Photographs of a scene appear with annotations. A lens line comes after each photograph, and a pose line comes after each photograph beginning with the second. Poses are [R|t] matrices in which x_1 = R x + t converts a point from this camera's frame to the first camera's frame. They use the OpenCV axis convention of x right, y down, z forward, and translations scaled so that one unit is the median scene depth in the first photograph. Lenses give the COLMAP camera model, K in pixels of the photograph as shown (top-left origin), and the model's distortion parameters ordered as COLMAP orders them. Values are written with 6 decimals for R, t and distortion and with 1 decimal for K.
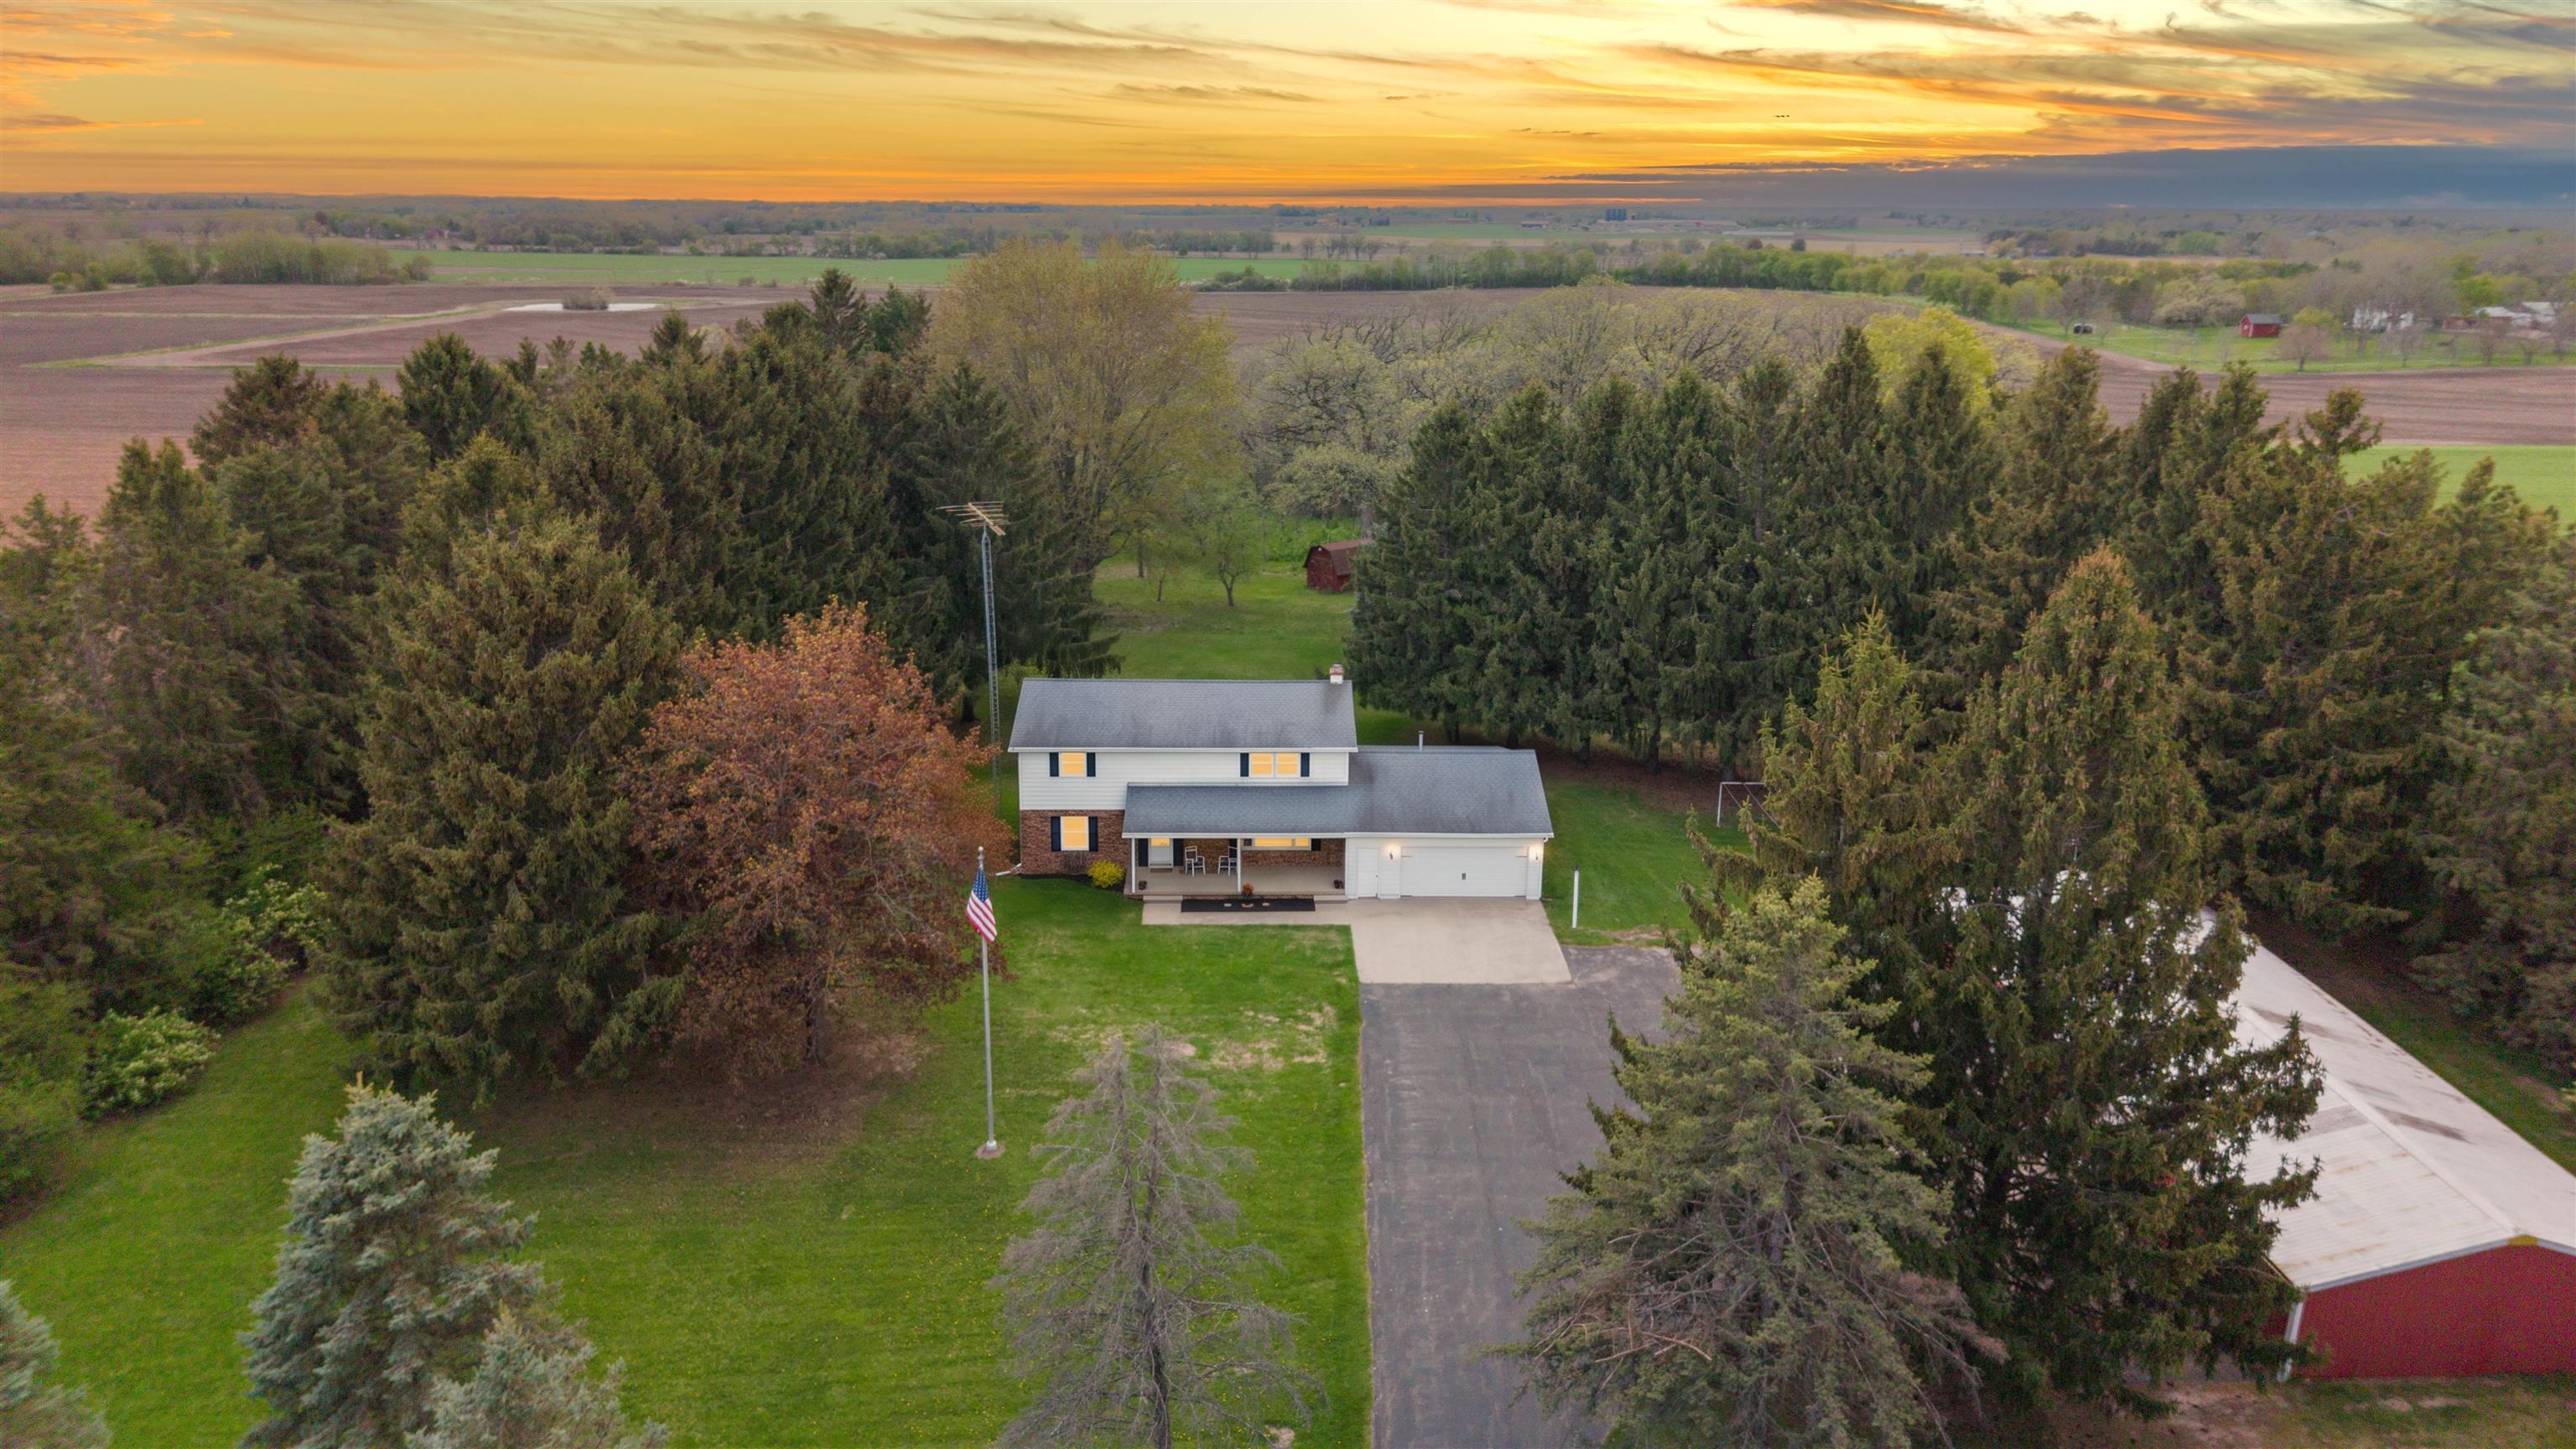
lens RADIAL K [[1747.6, 0, 1288.0], [0, 1747.6, 724.5], [0, 0, 1]] dist [0.051201, -0.044873]
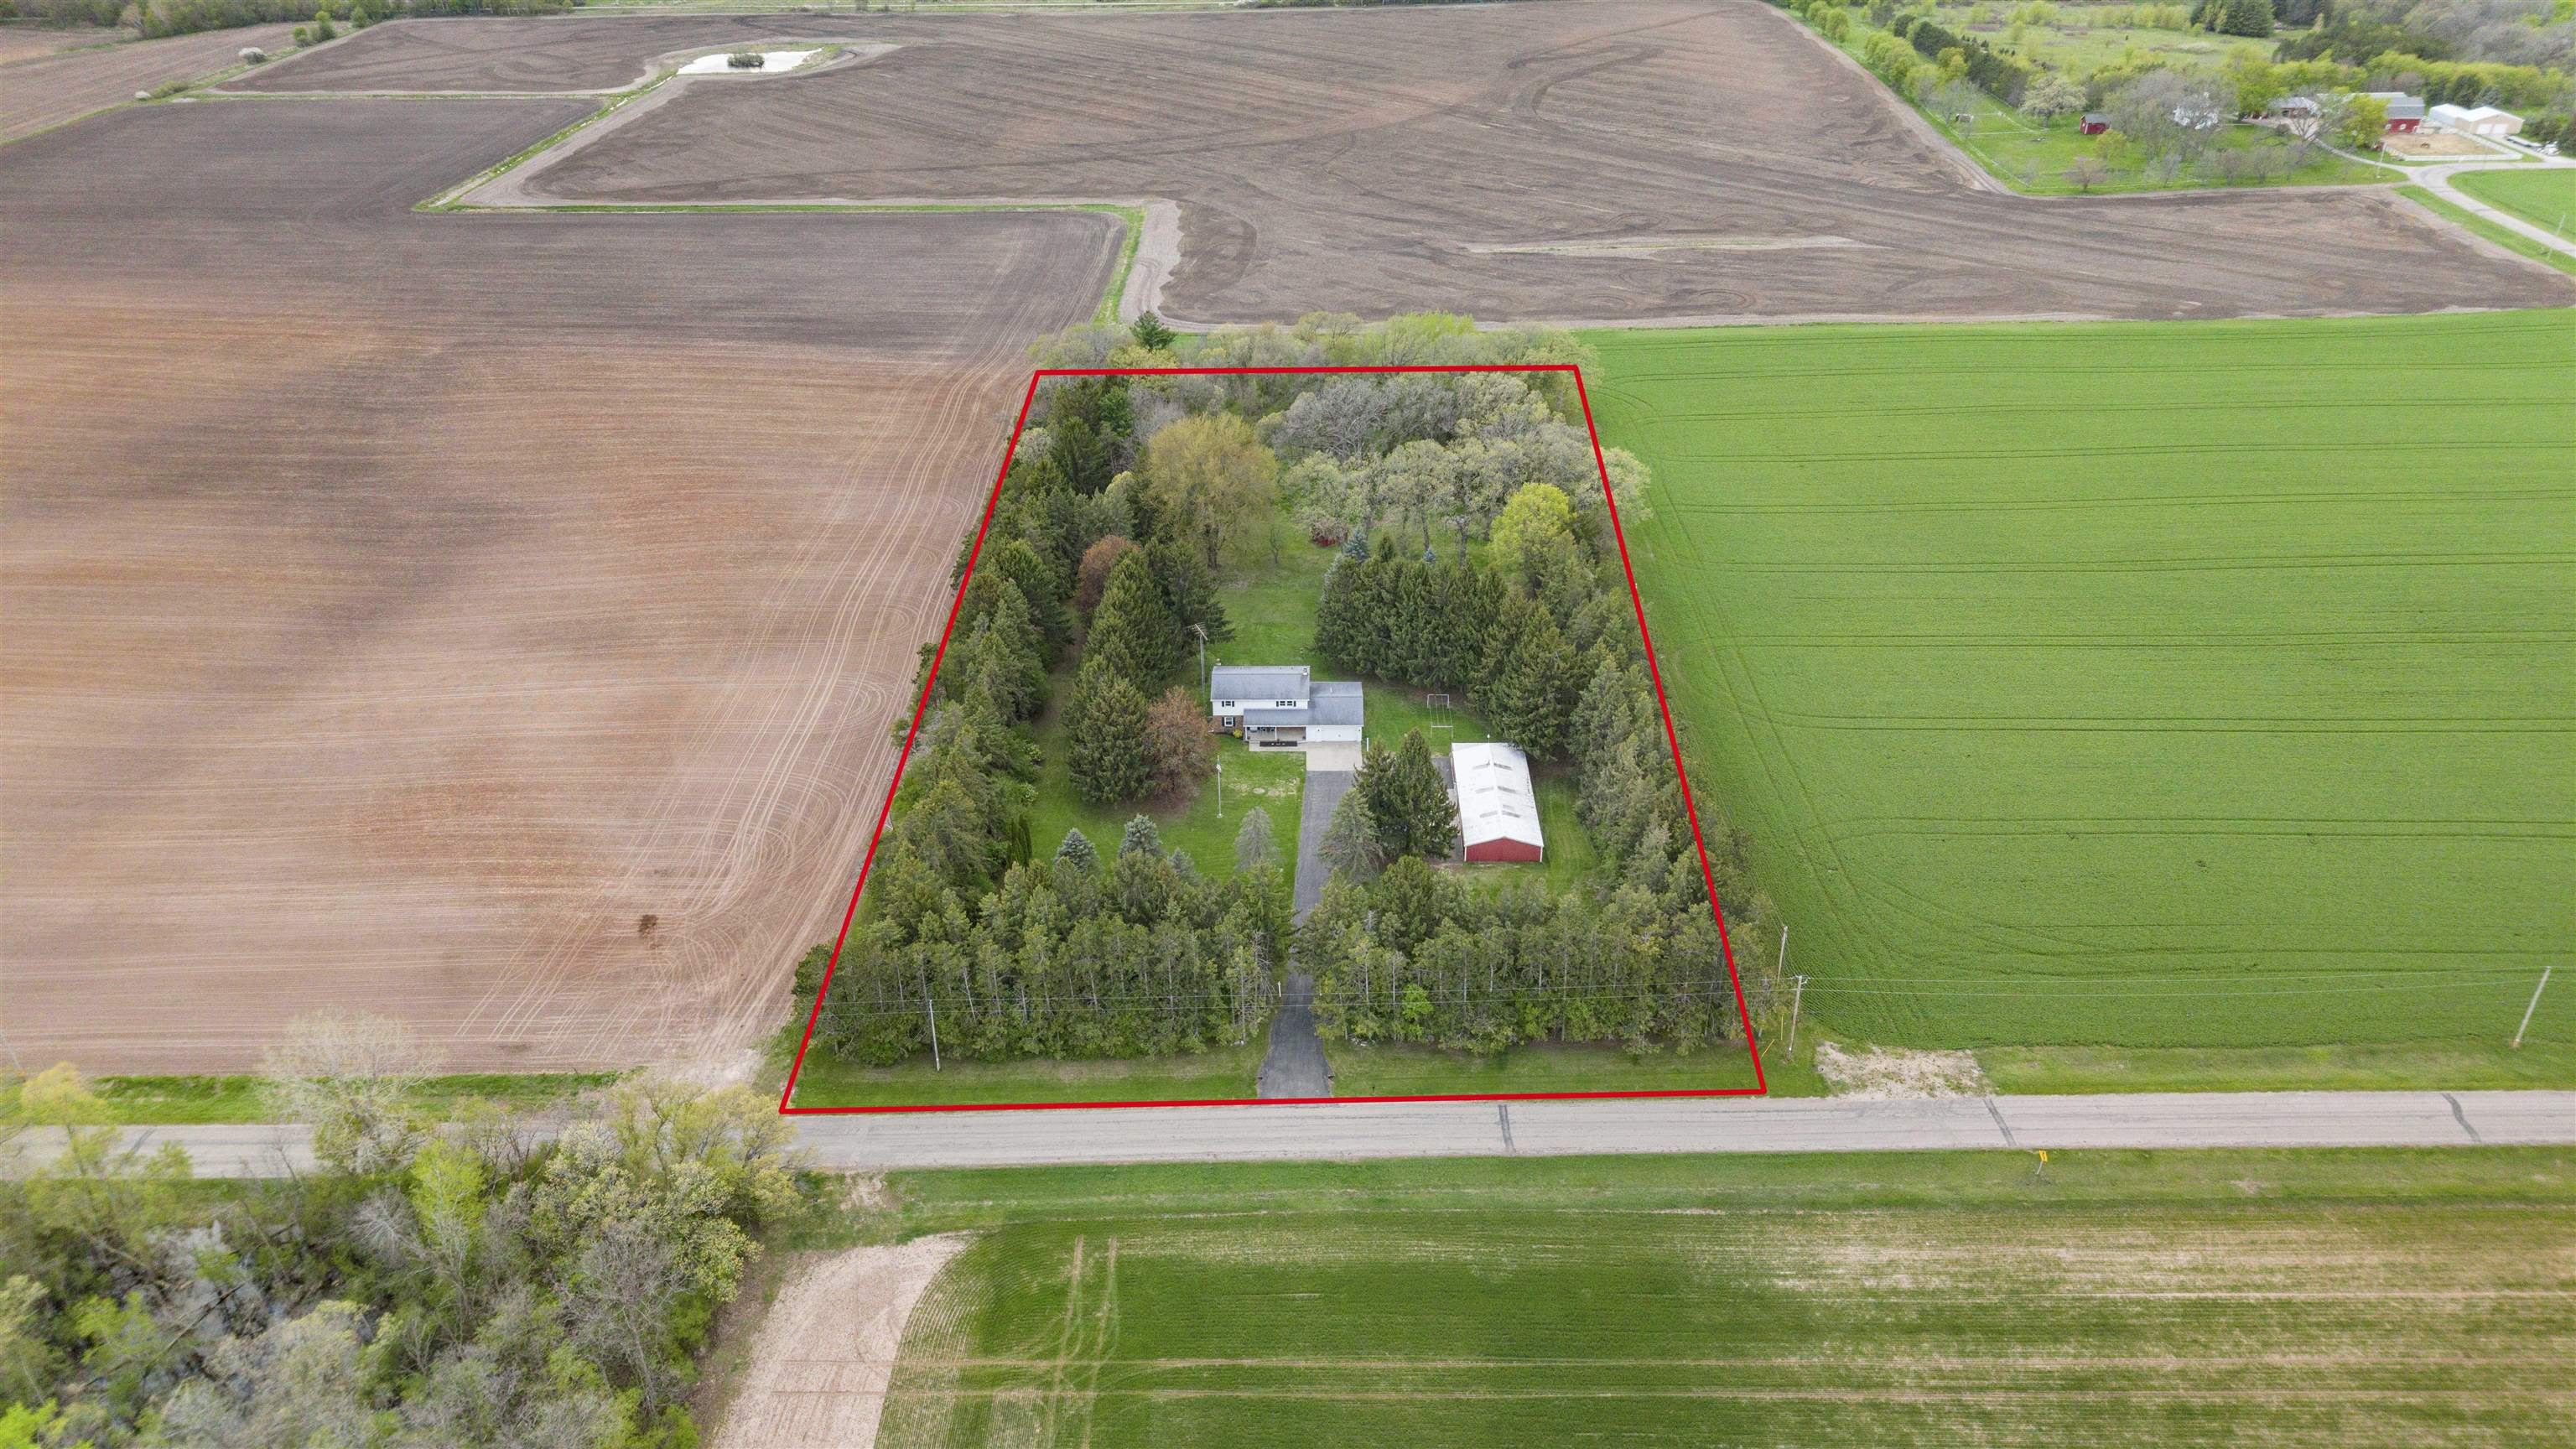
lens RADIAL K [[1747.6, 0, 1288.0], [0, 1747.6, 724.5], [0, 0, 1]] dist [0.051201, -0.044873]
pose [[0.999314, 0.003339, -0.036881, 0.128786], [0.005309, 0.972721, 0.231917, -0.767375], [0.036649, -0.231954, 0.972036, -2.470411]]
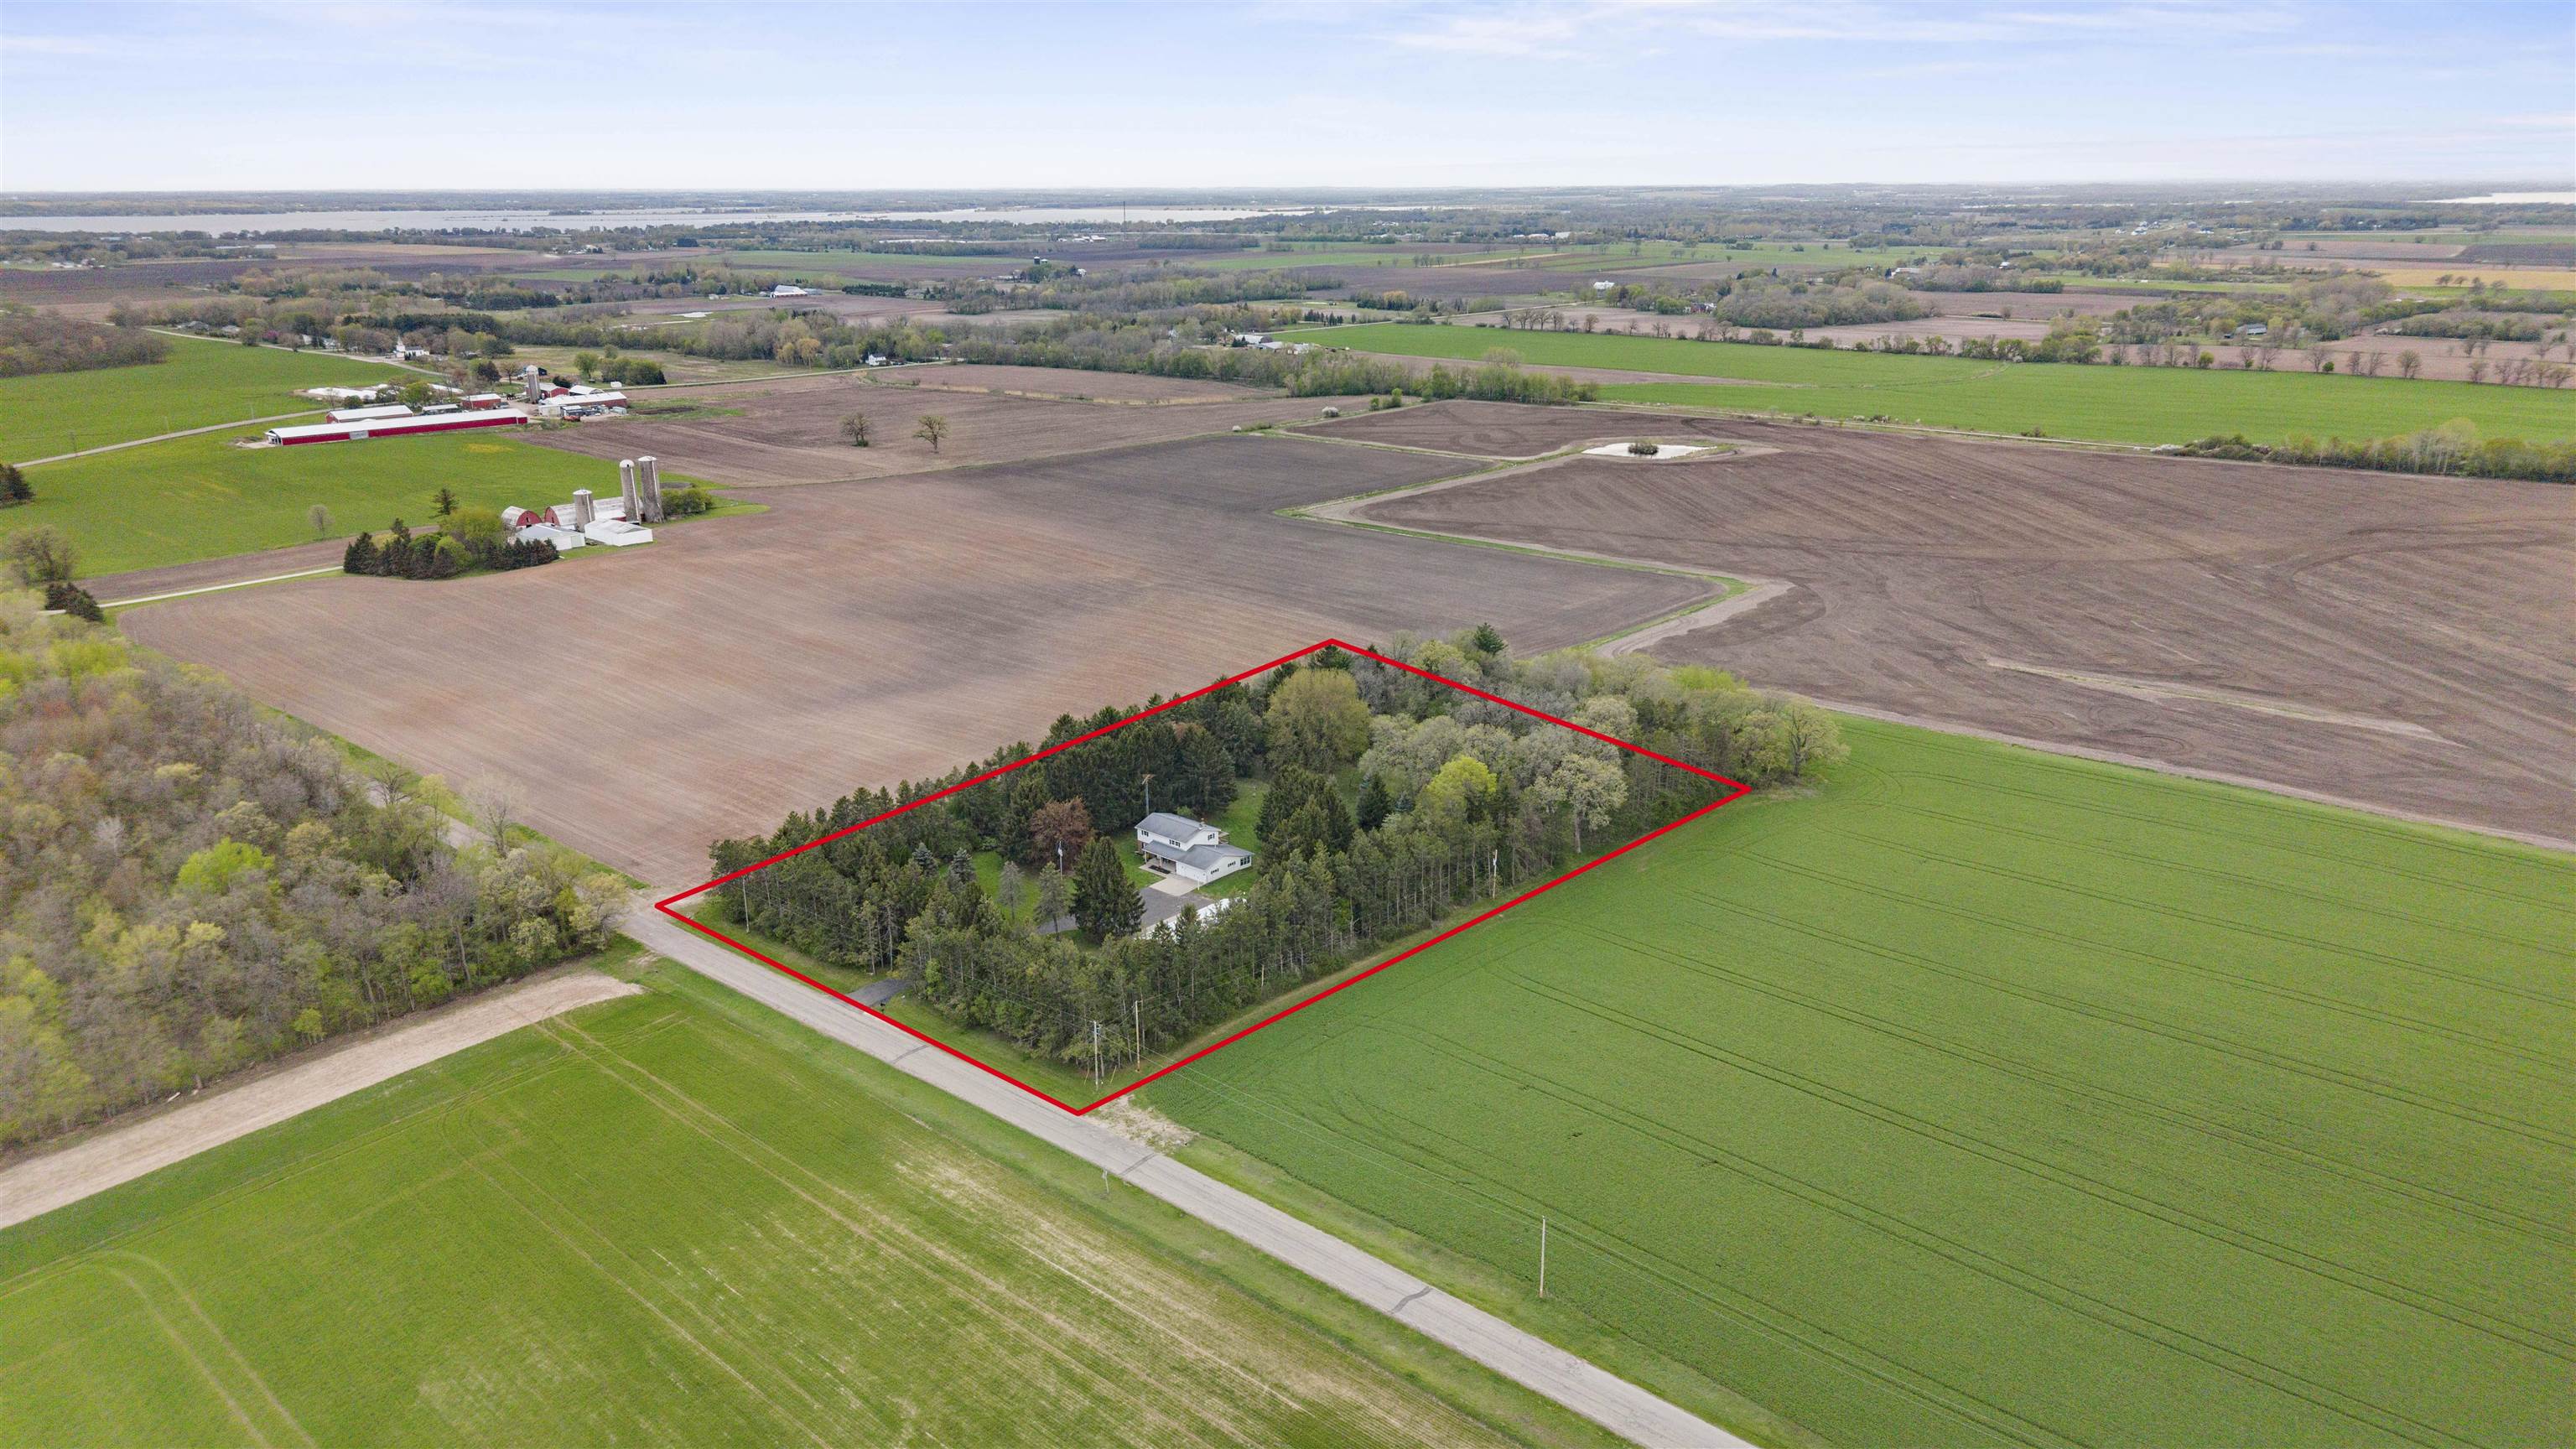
lens RADIAL K [[1747.6, 0, 1288.0], [0, 1747.6, 724.5], [0, 0, 1]] dist [0.051201, -0.044873]
pose [[0.728594, 0.193099, -0.657164, 3.361270], [-0.189525, 0.978814, 0.077485, -0.749685], [0.658203, 0.068094, 0.749754, -2.468651]]
